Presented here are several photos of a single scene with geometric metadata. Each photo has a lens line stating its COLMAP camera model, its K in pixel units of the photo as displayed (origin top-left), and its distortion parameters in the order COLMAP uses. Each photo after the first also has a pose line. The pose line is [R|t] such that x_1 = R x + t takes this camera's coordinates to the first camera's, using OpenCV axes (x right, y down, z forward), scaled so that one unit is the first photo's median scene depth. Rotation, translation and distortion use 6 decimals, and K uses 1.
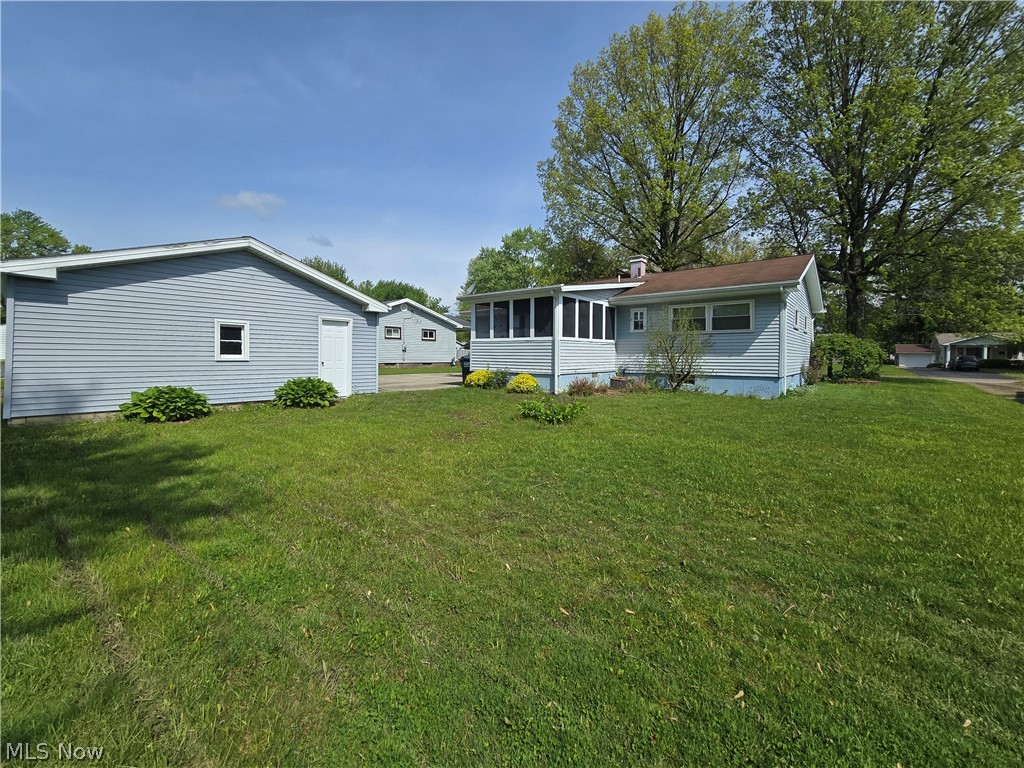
lens RADIAL K [[423.7, 0, 506.4], [0, 423.7, 381.9], [0, 0, 1]] dist [0.015309, -0.000106]
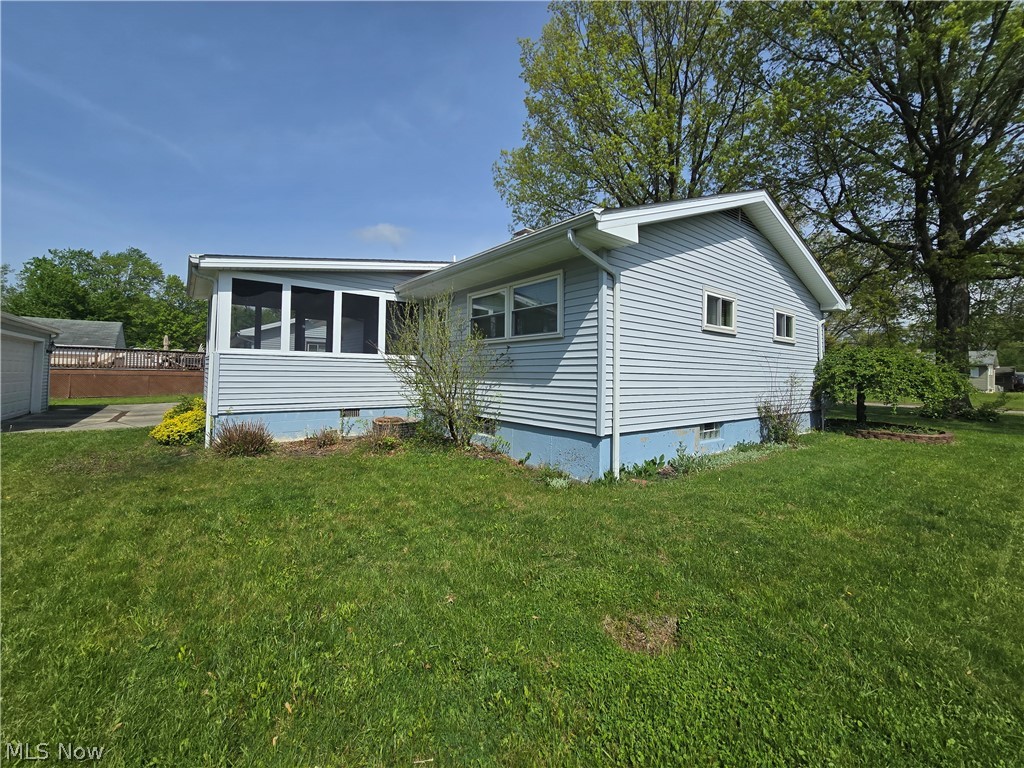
lens RADIAL K [[423.7, 0, 516.9], [0, 423.7, 385.6], [0, 0, 1]] dist [0.015309, -0.000106]
pose [[0.971857, 0.013809, -0.235168, 0.607401], [-0.021626, 0.999295, -0.030694, -0.044483], [0.234579, 0.034916, 0.971470, 0.497251]]
